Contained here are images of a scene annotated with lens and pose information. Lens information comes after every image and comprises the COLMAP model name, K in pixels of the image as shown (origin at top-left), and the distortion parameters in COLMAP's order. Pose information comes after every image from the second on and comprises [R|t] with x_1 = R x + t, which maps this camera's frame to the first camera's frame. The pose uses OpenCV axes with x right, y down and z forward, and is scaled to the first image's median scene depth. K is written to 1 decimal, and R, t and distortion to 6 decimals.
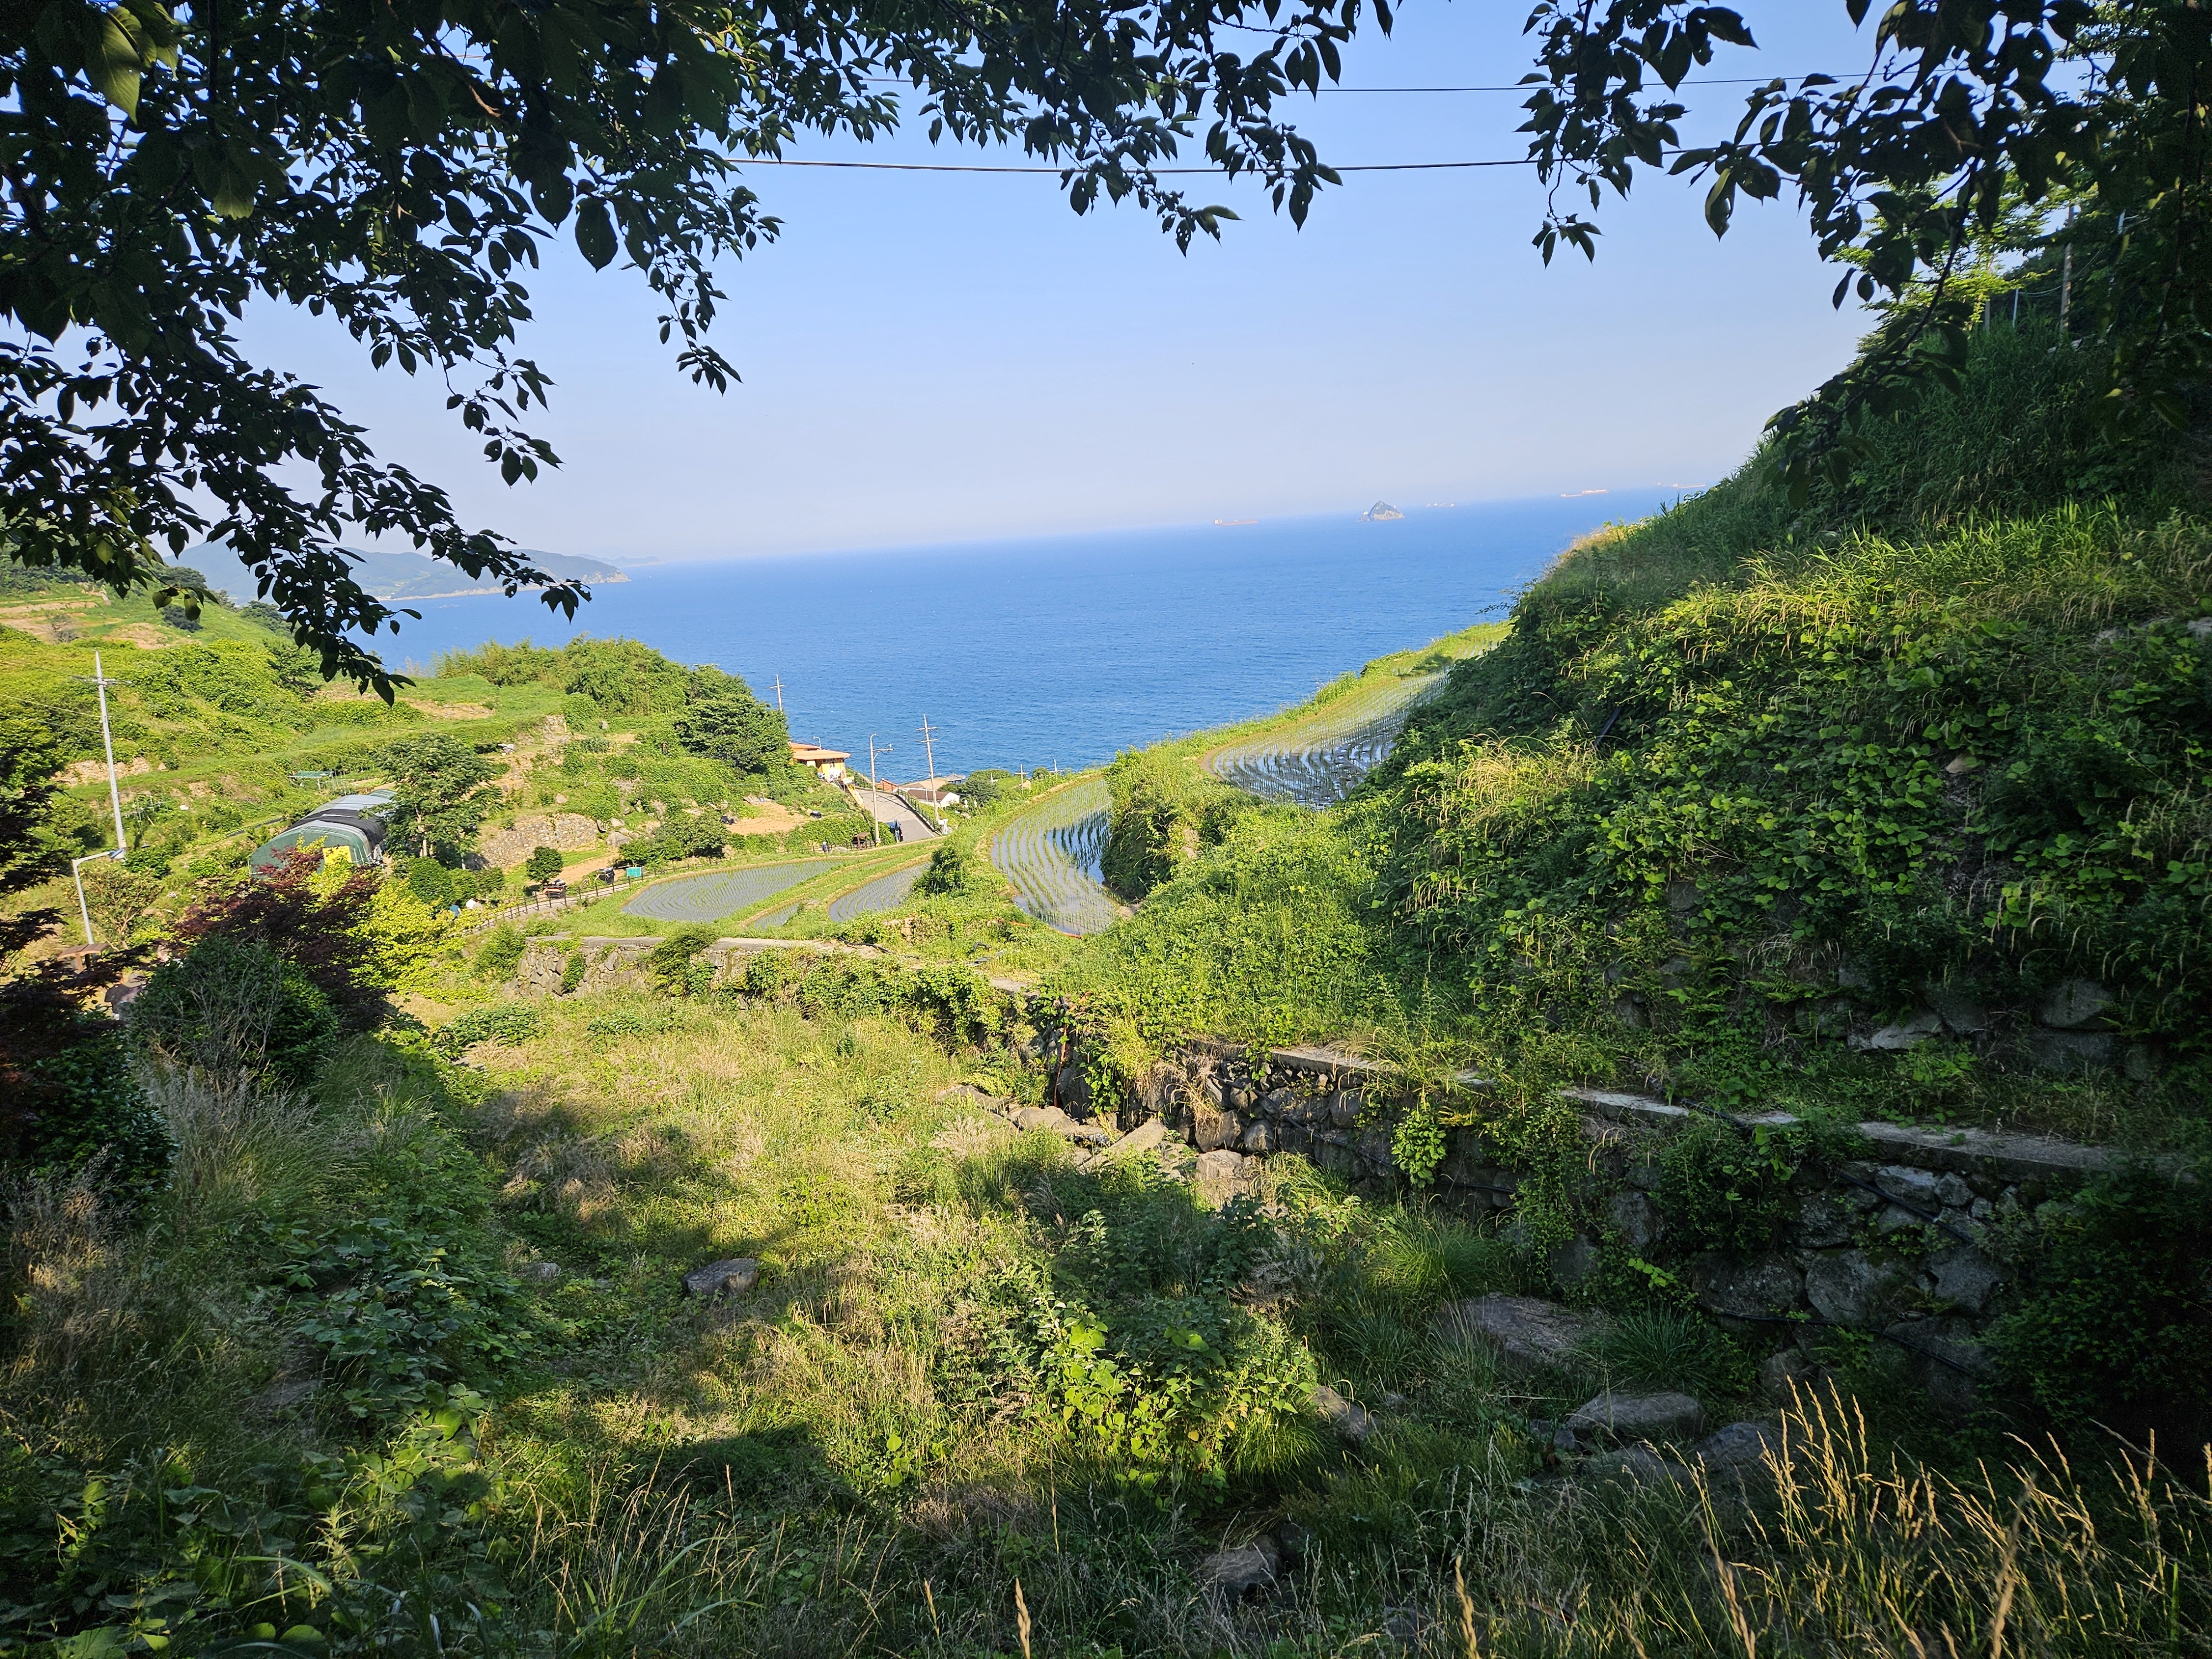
lens RADIAL K [[1490.8, 0, 1086.0], [0, 1490.8, 837.4], [0, 0, 1]] dist [0.043330, -0.003207]
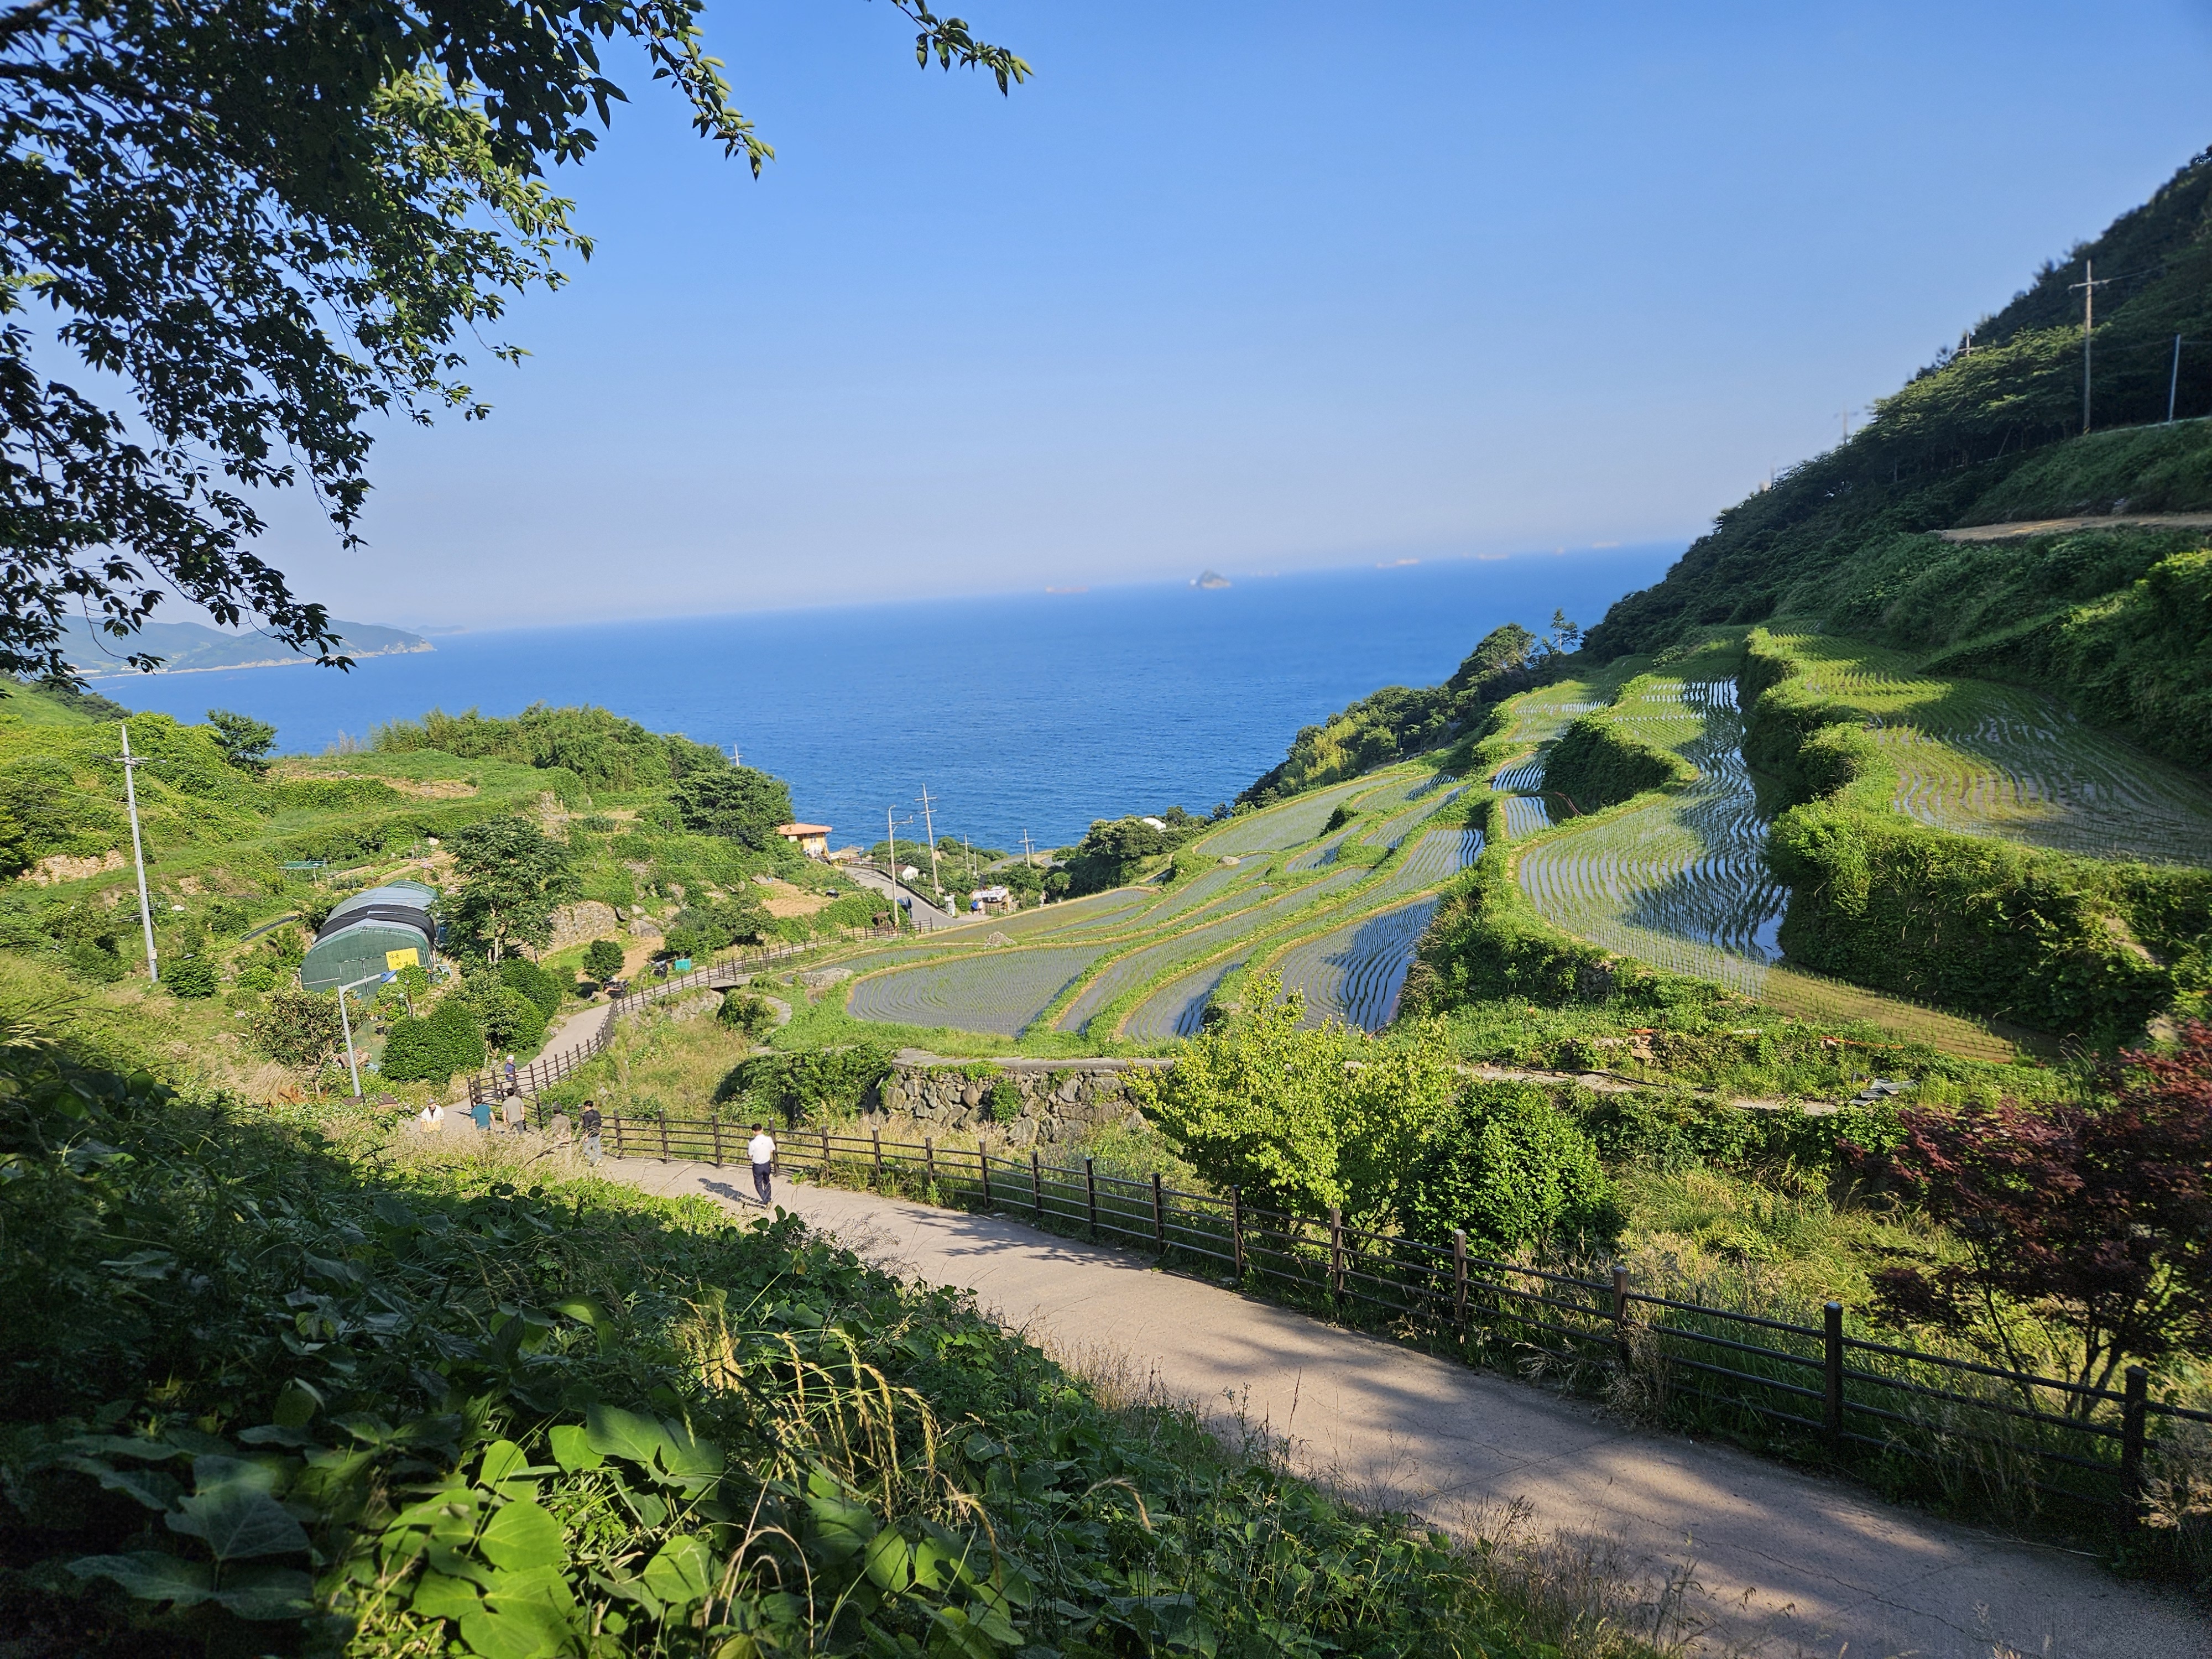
lens RADIAL K [[1490.8, 0, 1086.0], [0, 1490.8, 837.4], [0, 0, 1]] dist [0.043330, -0.003207]
pose [[0.992530, -0.020514, 0.120264, -0.144977], [0.025846, 0.998743, -0.042945, -0.007134], [-0.119232, 0.045733, 0.991813, 0.069596]]
